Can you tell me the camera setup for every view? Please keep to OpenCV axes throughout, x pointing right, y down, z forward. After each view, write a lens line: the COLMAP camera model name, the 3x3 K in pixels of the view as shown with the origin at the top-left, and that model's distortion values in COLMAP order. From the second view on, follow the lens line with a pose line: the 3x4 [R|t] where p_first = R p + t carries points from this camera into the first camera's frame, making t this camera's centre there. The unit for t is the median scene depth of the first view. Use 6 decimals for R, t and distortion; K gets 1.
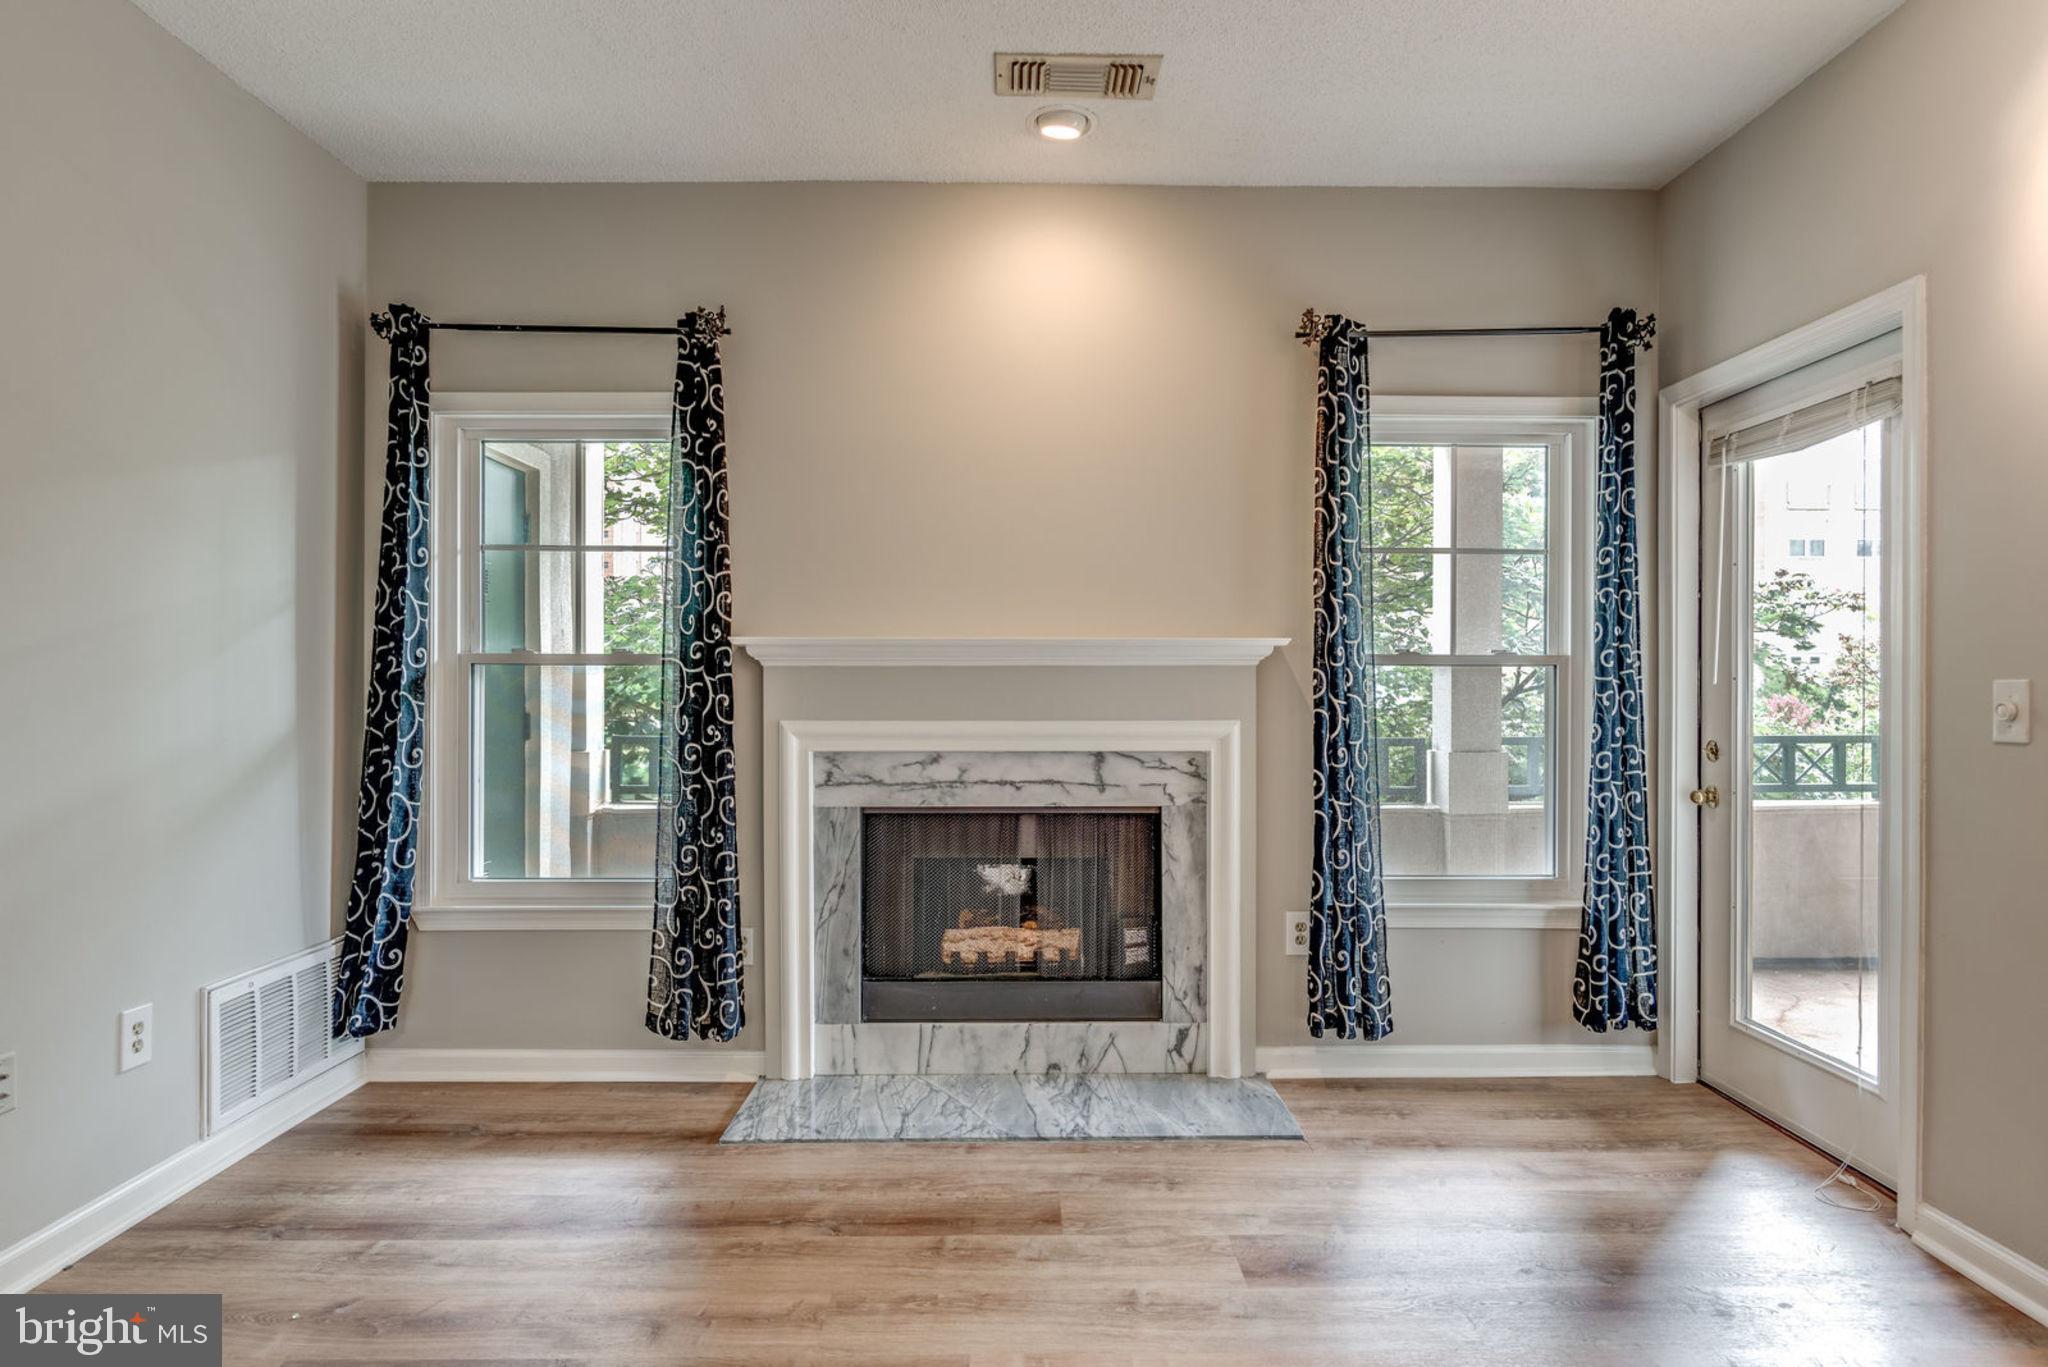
lens RADIAL K [[1176.0, 0, 1033.3], [0, 1176.0, 688.6], [0, 0, 1]] dist [-0.004490, 0.002519]
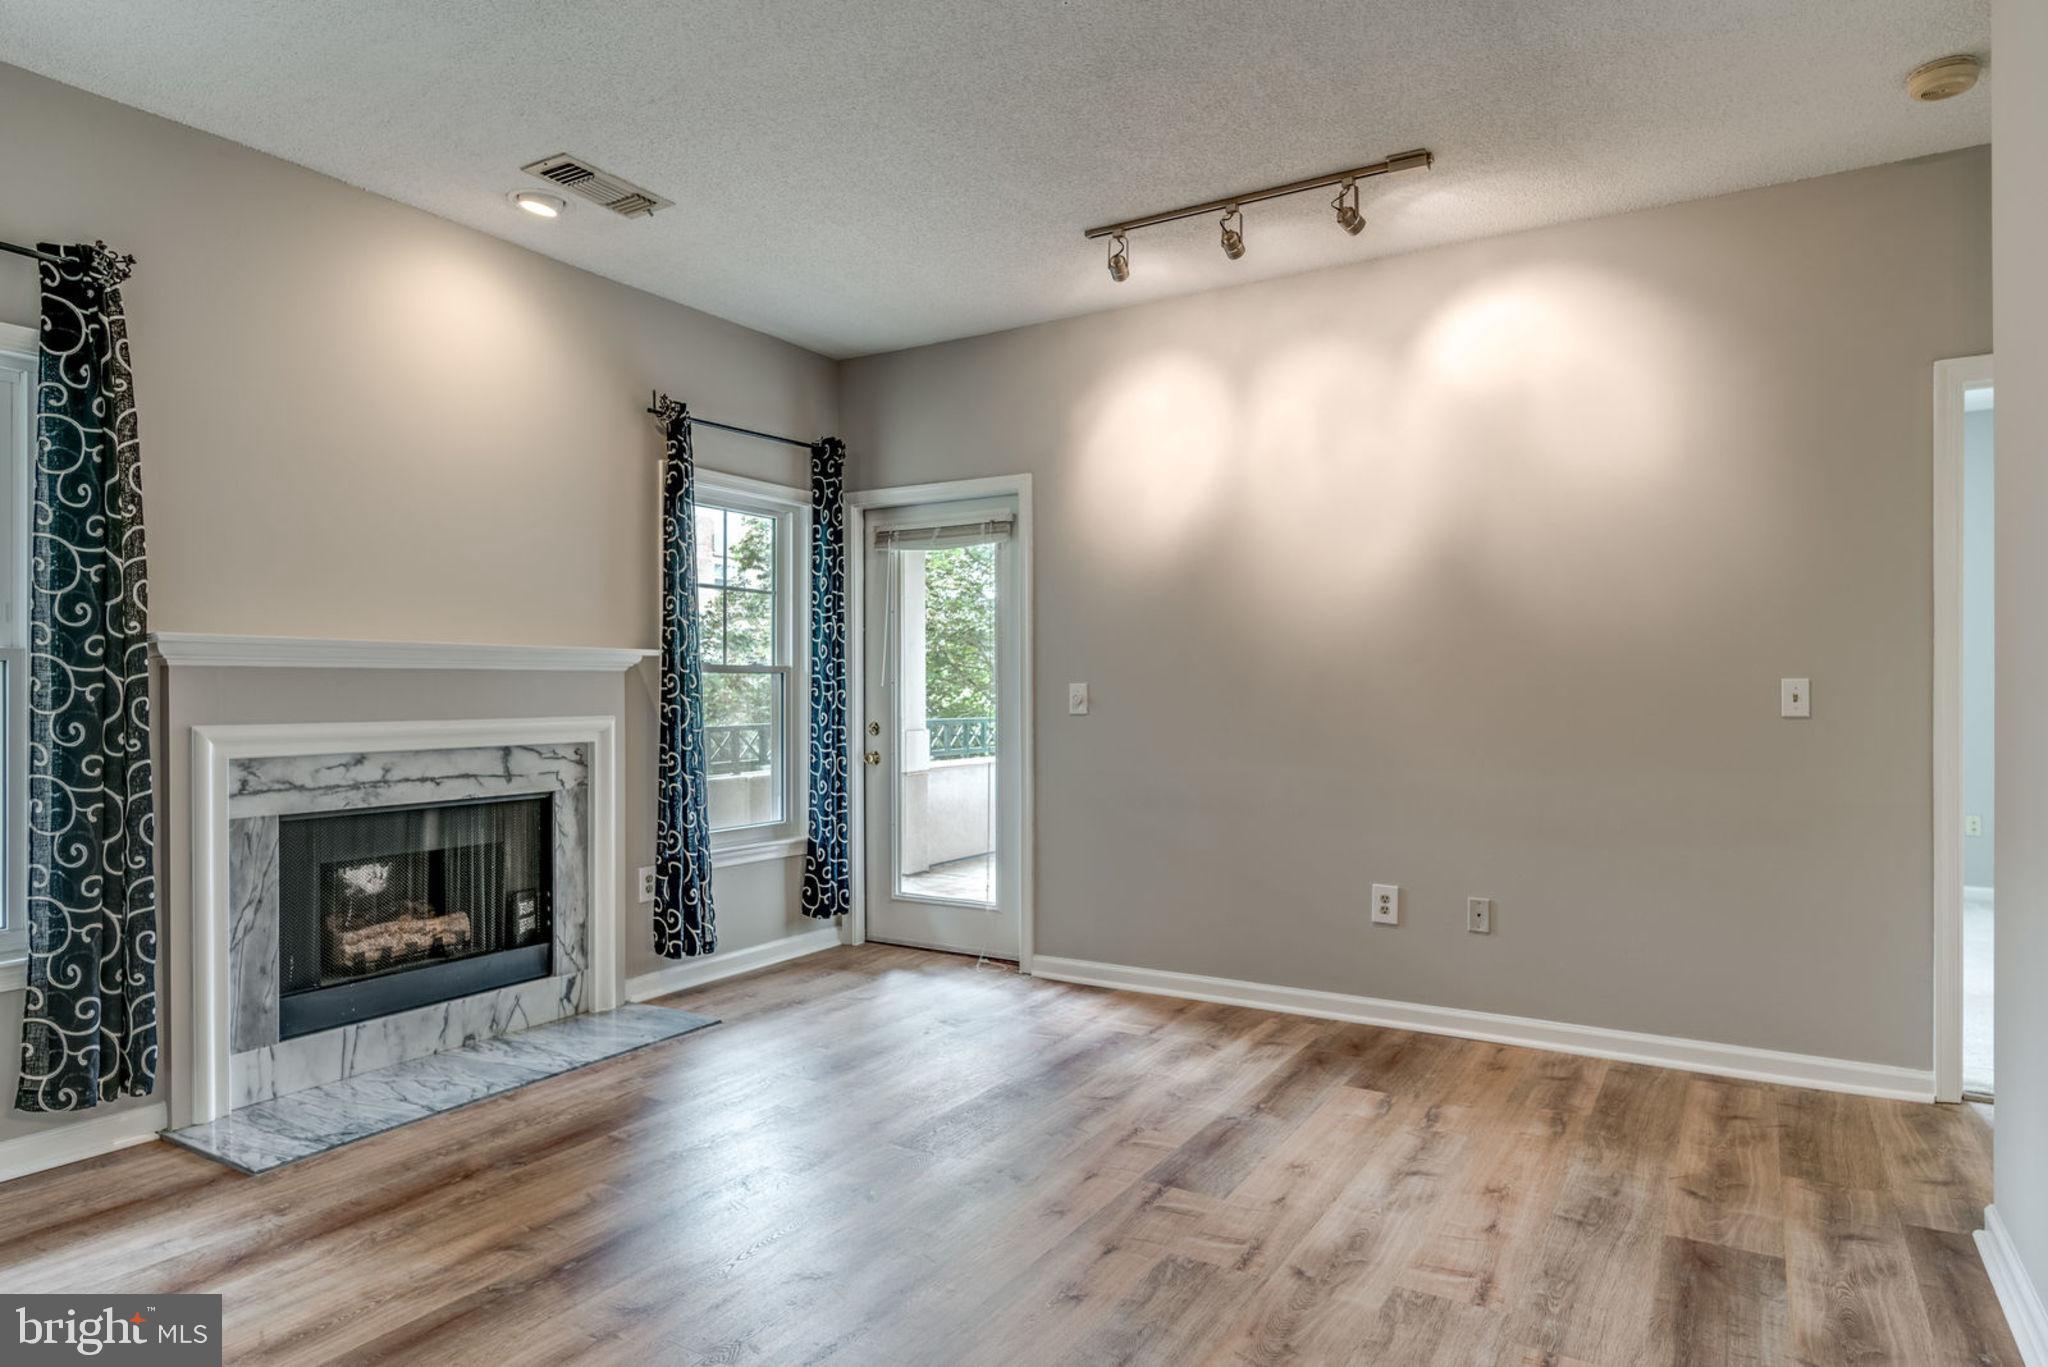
lens RADIAL K [[1176.0, 0, 1033.3], [0, 1176.0, 688.6], [0, 0, 1]] dist [-0.004490, 0.002519]
pose [[0.534174, -0.000812, 0.845374, -0.623686], [0.004665, 0.999987, -0.001988, 0.003270], [-0.845362, 0.005006, 0.534171, -0.023742]]
